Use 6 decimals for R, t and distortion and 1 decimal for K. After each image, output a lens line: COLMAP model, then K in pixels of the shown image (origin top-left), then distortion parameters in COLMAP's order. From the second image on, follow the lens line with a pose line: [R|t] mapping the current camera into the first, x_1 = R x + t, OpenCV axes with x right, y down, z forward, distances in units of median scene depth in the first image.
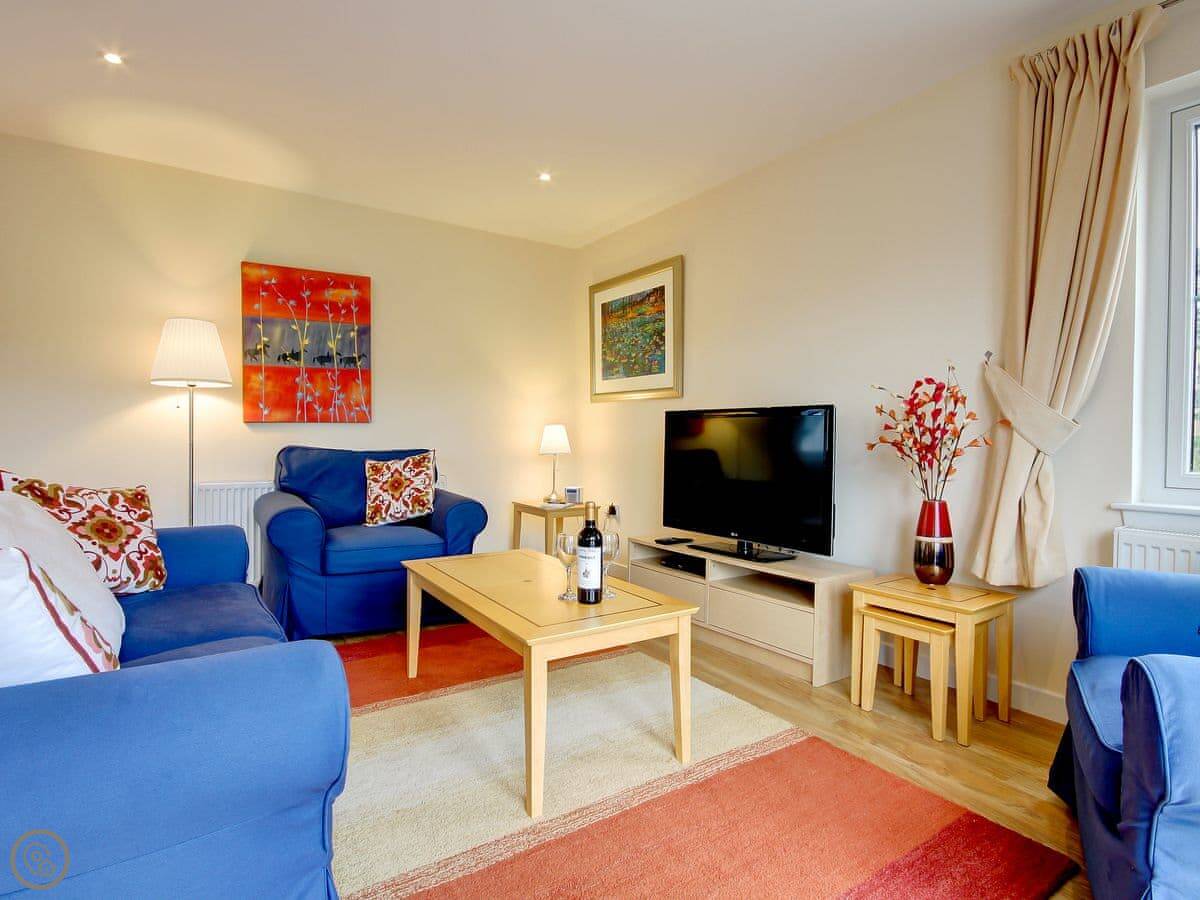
lens RADIAL K [[649.1, 0, 600.0], [0, 649.1, 450.0], [0, 0, 1]] dist [-0.000154, 0.000457]
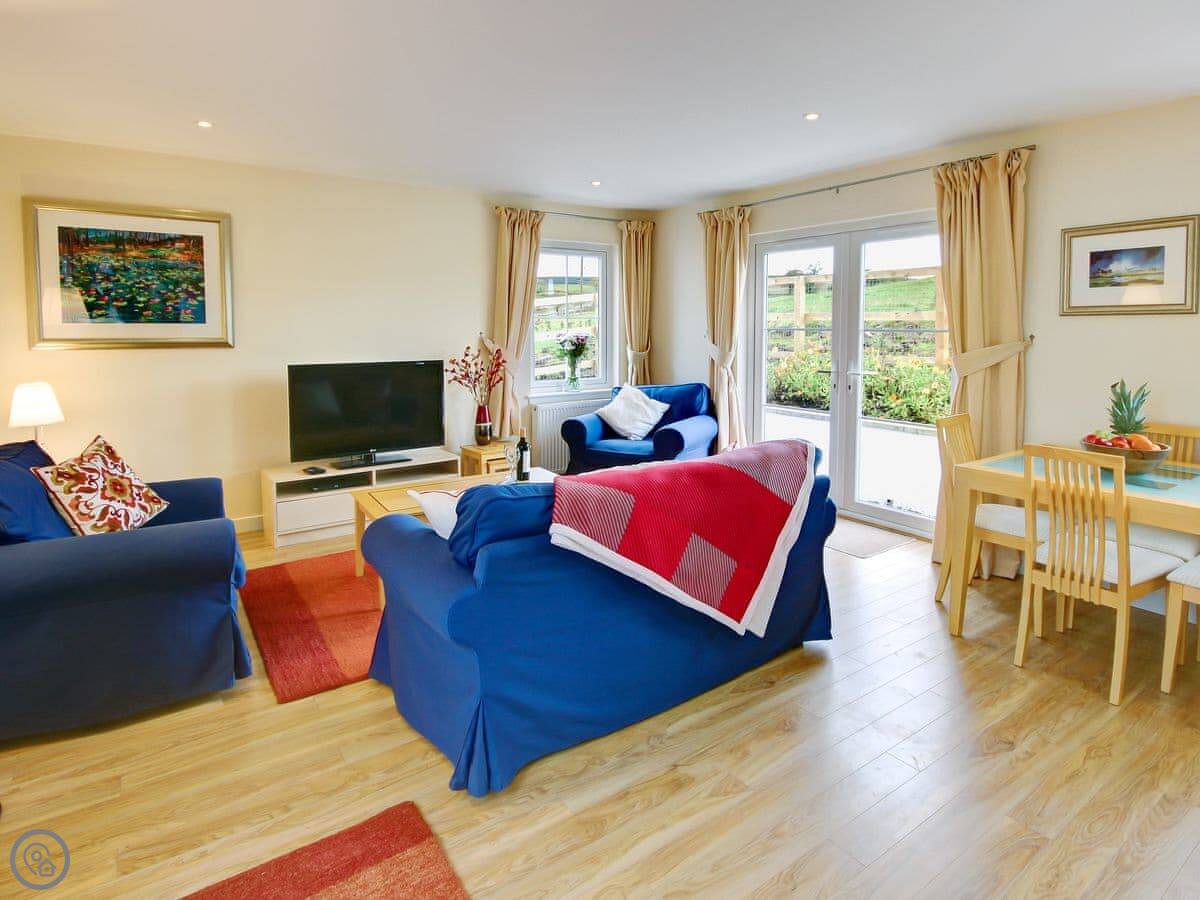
lens RADIAL K [[649.1, 0, 600.0], [0, 649.1, 450.0], [0, 0, 1]] dist [-0.000154, 0.000457]
pose [[-0.012973, -0.204415, 0.978798, -0.936342], [0.015233, 0.978727, 0.204602, -0.121655], [-0.999800, 0.017565, -0.009583, 0.387715]]
